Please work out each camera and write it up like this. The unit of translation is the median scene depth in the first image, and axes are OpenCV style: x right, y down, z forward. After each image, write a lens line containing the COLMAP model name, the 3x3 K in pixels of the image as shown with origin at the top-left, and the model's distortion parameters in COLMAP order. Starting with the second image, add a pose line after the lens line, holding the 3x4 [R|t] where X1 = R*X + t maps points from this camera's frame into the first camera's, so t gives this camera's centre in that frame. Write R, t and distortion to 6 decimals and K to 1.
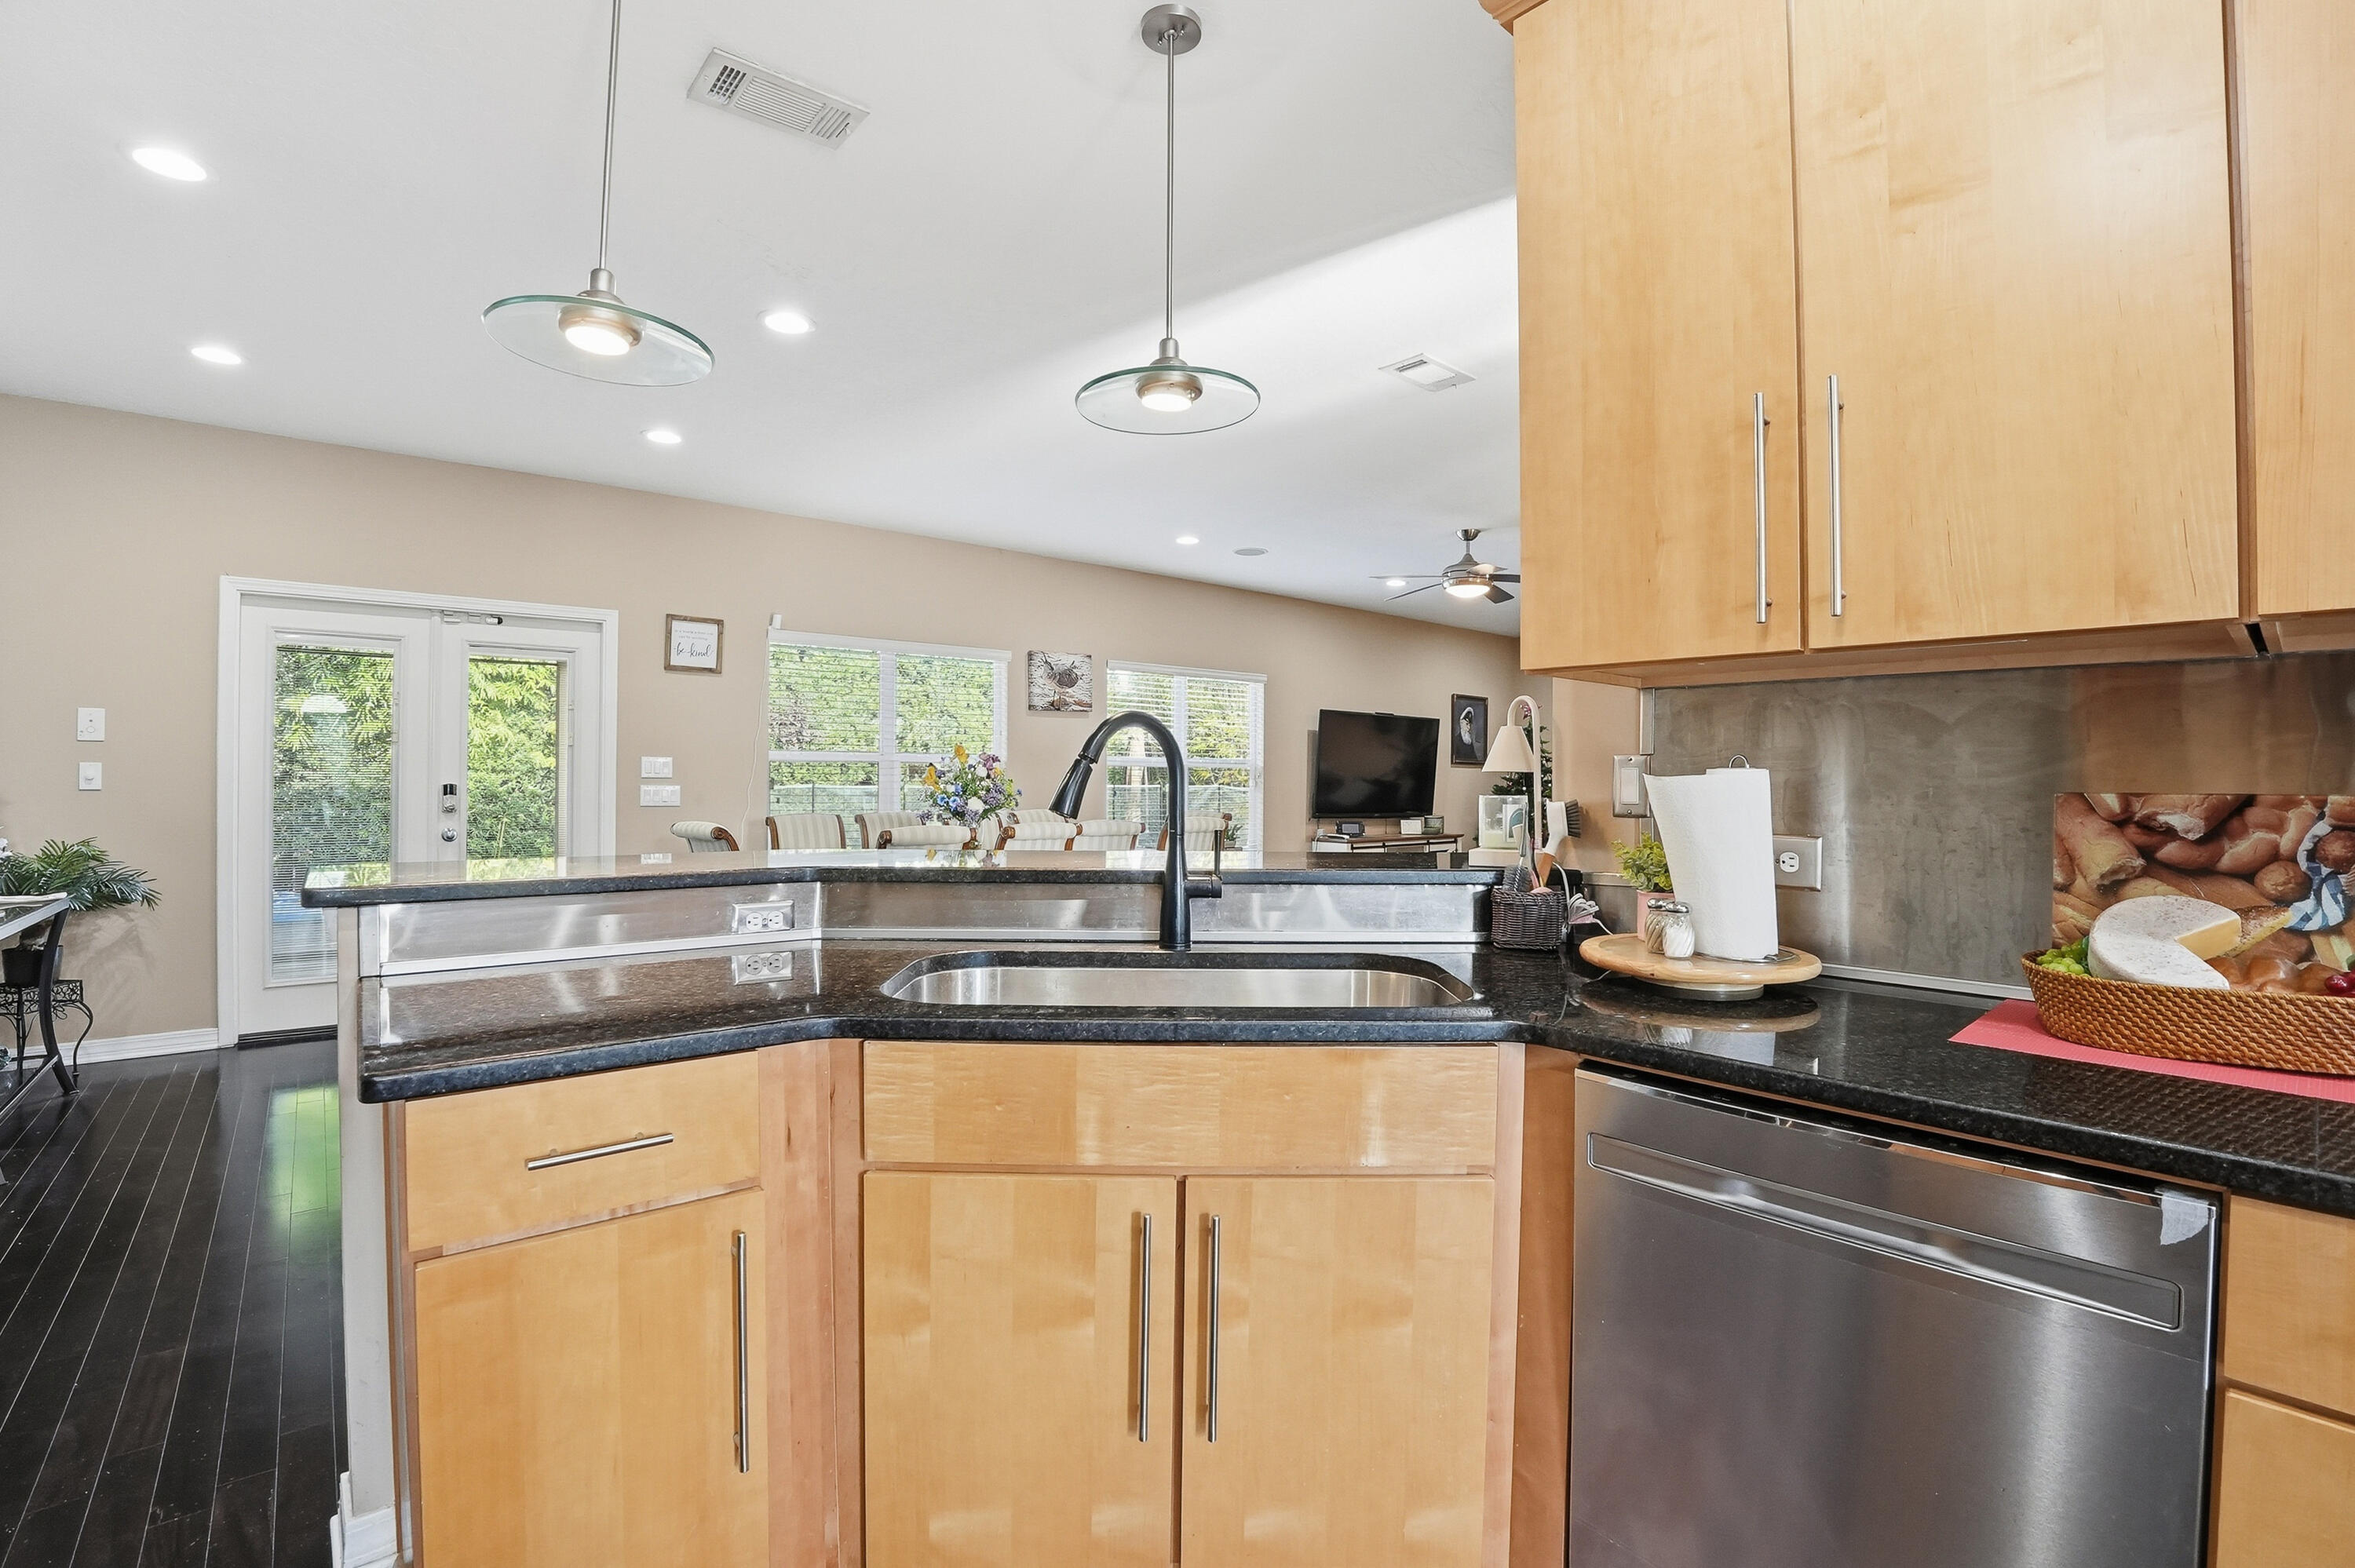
lens RADIAL K [[1030.8, 0, 1179.9], [0, 1030.8, 775.3], [0, 0, 1]] dist [-0.072258, 0.017648]
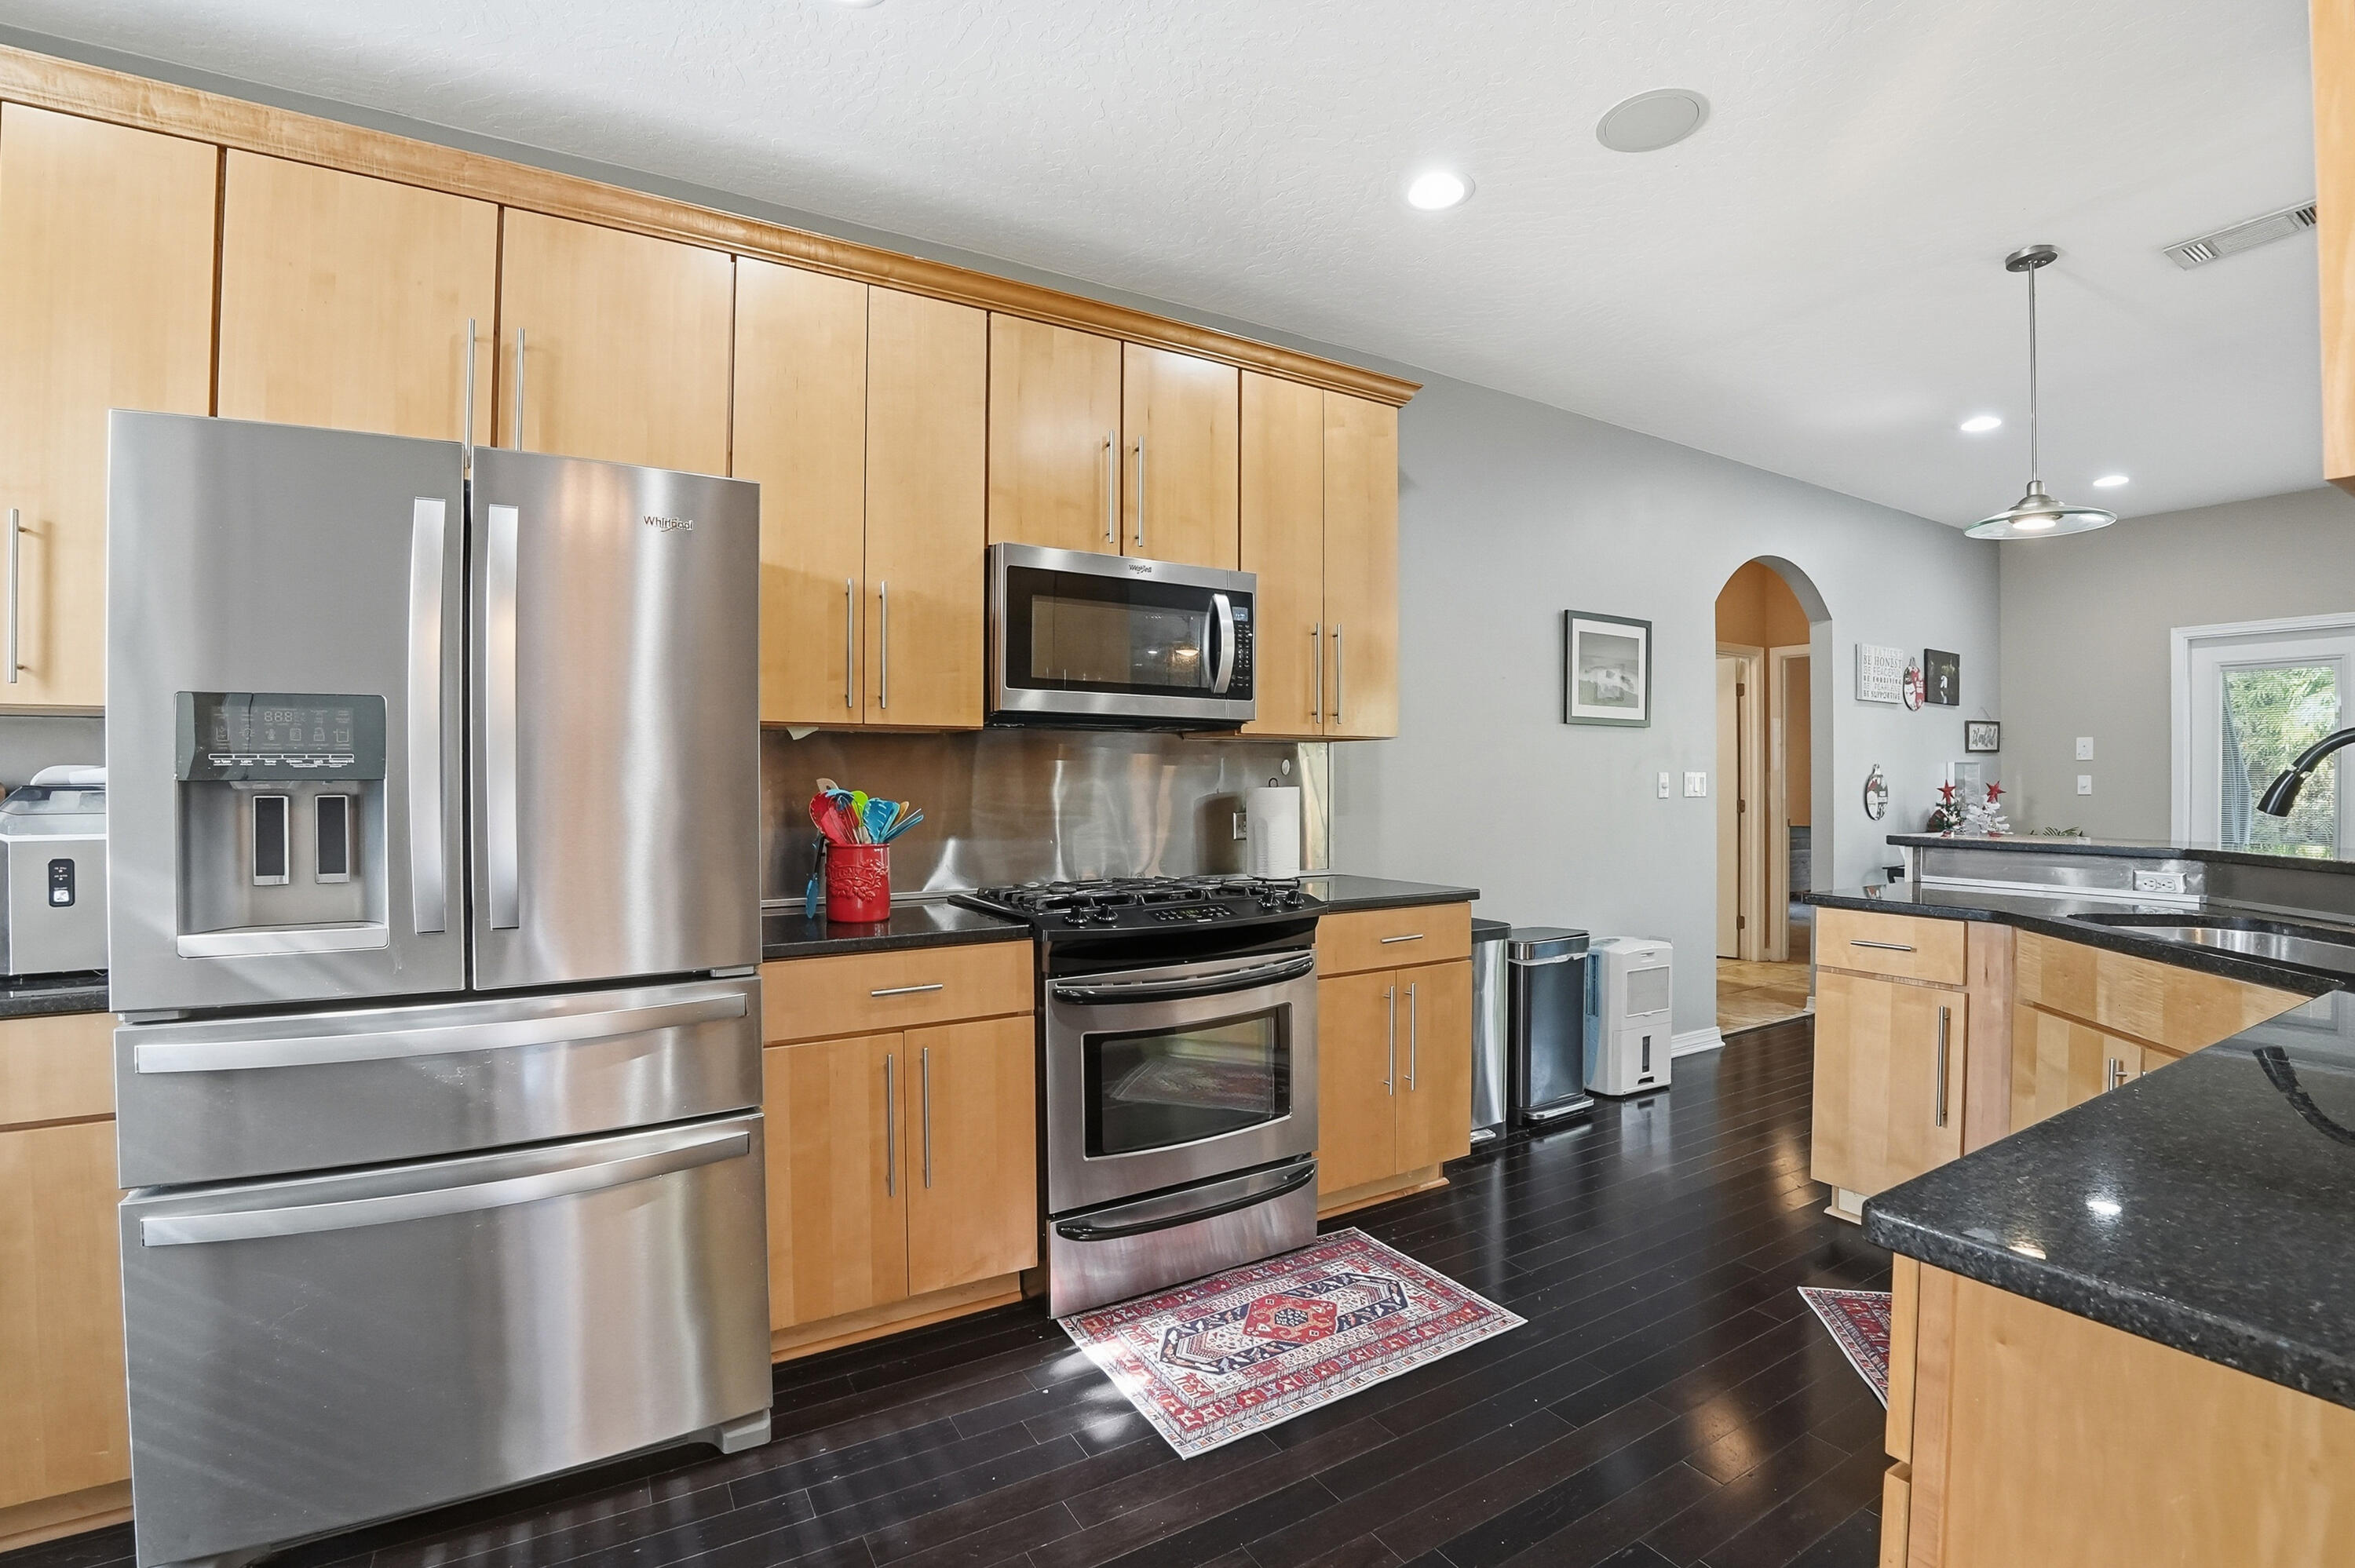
lens RADIAL K [[1075.9, 0, 1177.5], [0, 1075.9, 784.0], [0, 0, 1]] dist [-0.080228, 0.027270]
pose [[-0.176176, -0.000768, -0.984358, 0.558819], [-0.002455, 0.999997, -0.000341, 0.002505], [0.984356, 0.002356, -0.176177, -0.047161]]
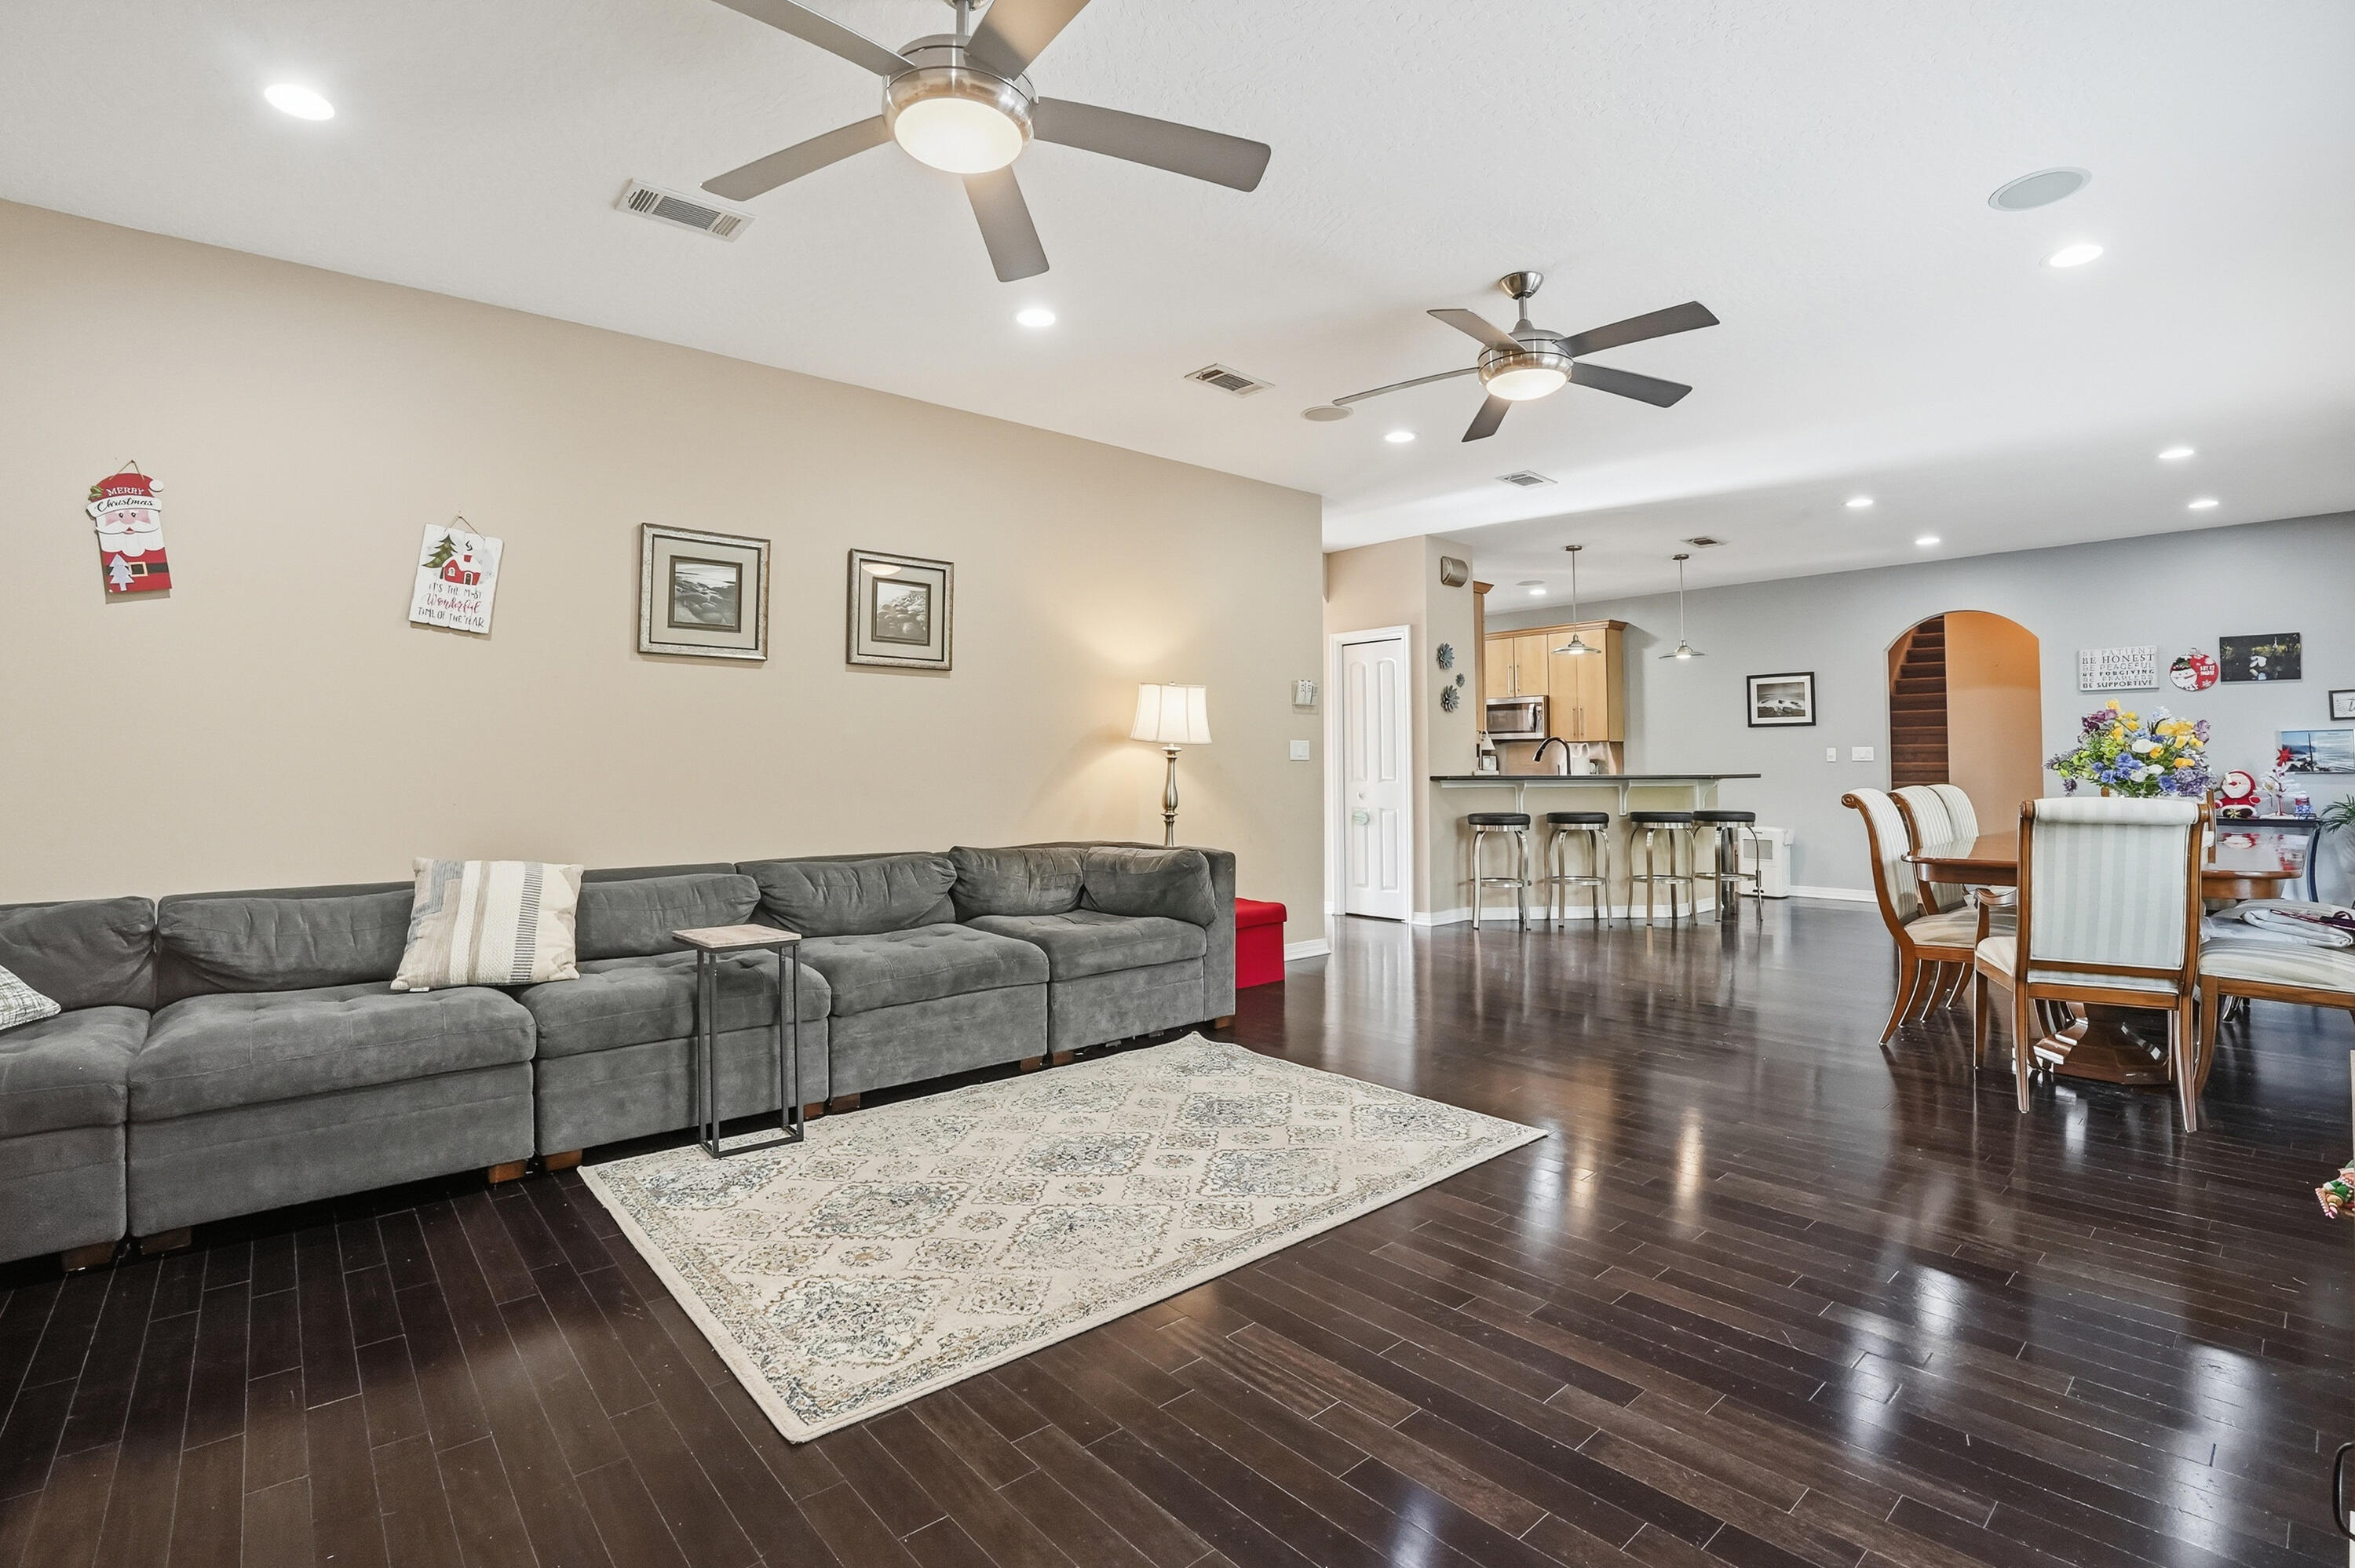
lens RADIAL K [[1097.1, 0, 1178.5], [0, 1097.1, 726.1], [0, 0, 1]] dist [-0.046838, 0.001204]
pose [[-0.999869, -0.005105, -0.015350, 0.713612], [-0.004489, 0.999193, -0.039913, 0.035479], [0.015542, -0.039839, -0.999085, 2.315781]]
